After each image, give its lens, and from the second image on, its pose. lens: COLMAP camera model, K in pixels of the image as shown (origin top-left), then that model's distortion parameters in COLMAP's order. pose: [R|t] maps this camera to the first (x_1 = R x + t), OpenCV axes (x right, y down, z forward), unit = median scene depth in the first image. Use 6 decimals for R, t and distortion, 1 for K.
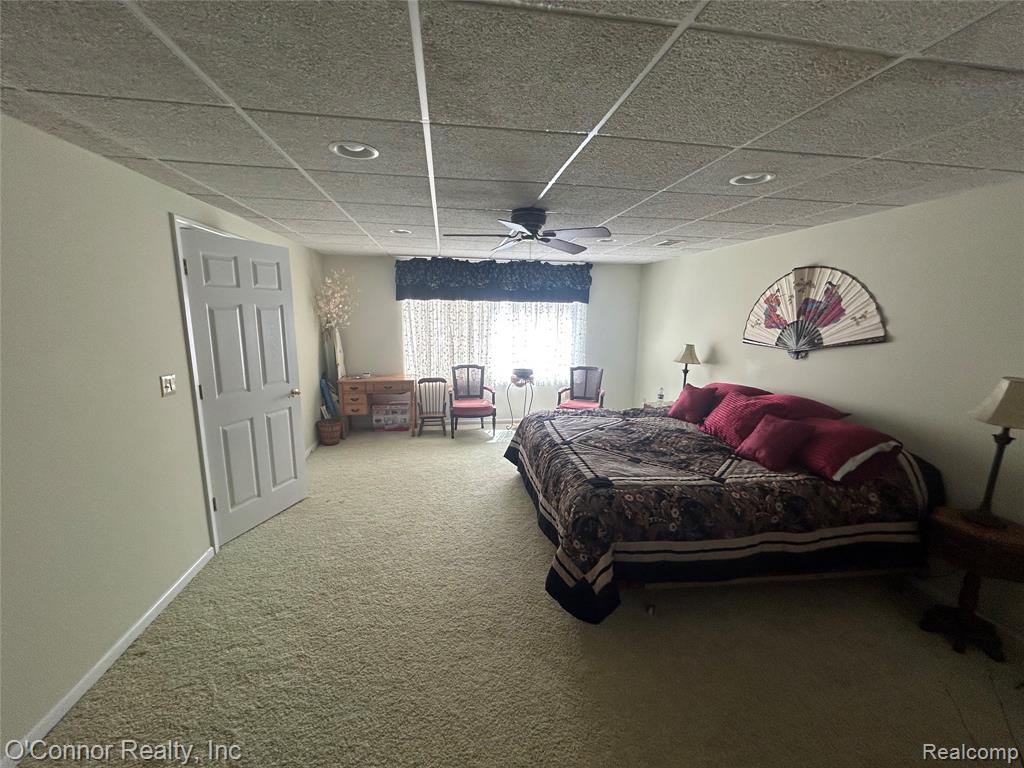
lens RADIAL K [[414.0, 0, 512.0], [0, 414.0, 384.0], [0, 0, 1]] dist [-0.002075, -0.000728]
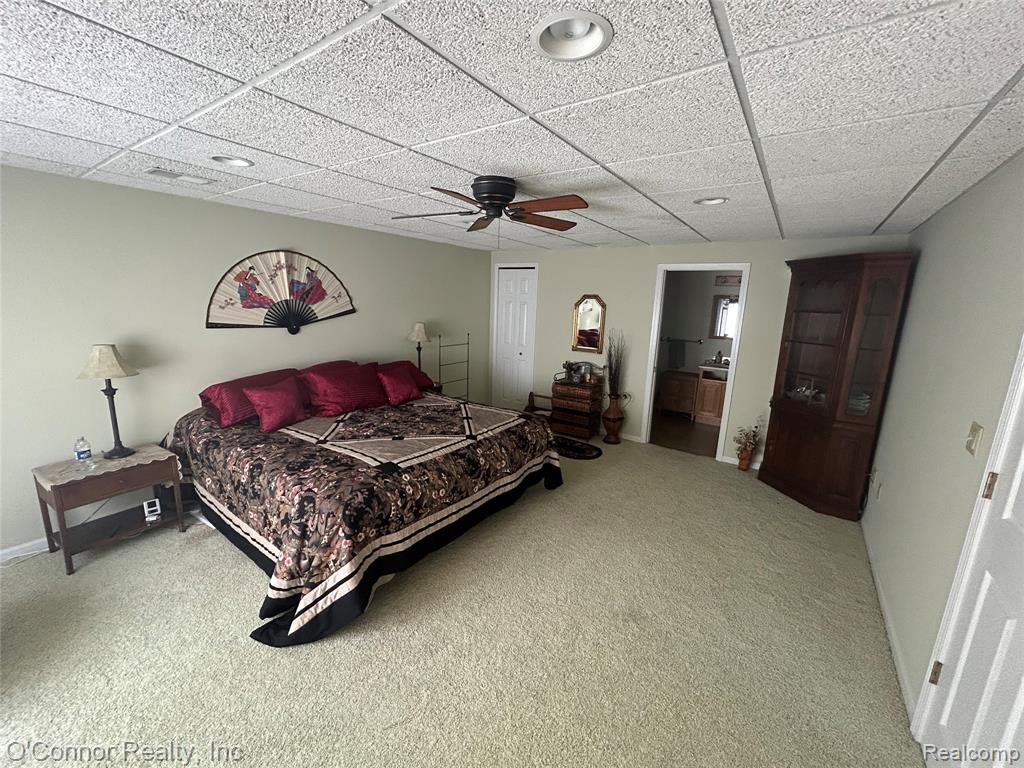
lens RADIAL K [[414.0, 0, 512.0], [0, 414.0, 384.0], [0, 0, 1]] dist [-0.002075, -0.000728]
pose [[-0.722858, -0.183512, 0.666183, -0.548193], [0.071689, 0.938971, 0.336444, -0.288824], [-0.687268, 0.290959, -0.665587, 1.484915]]
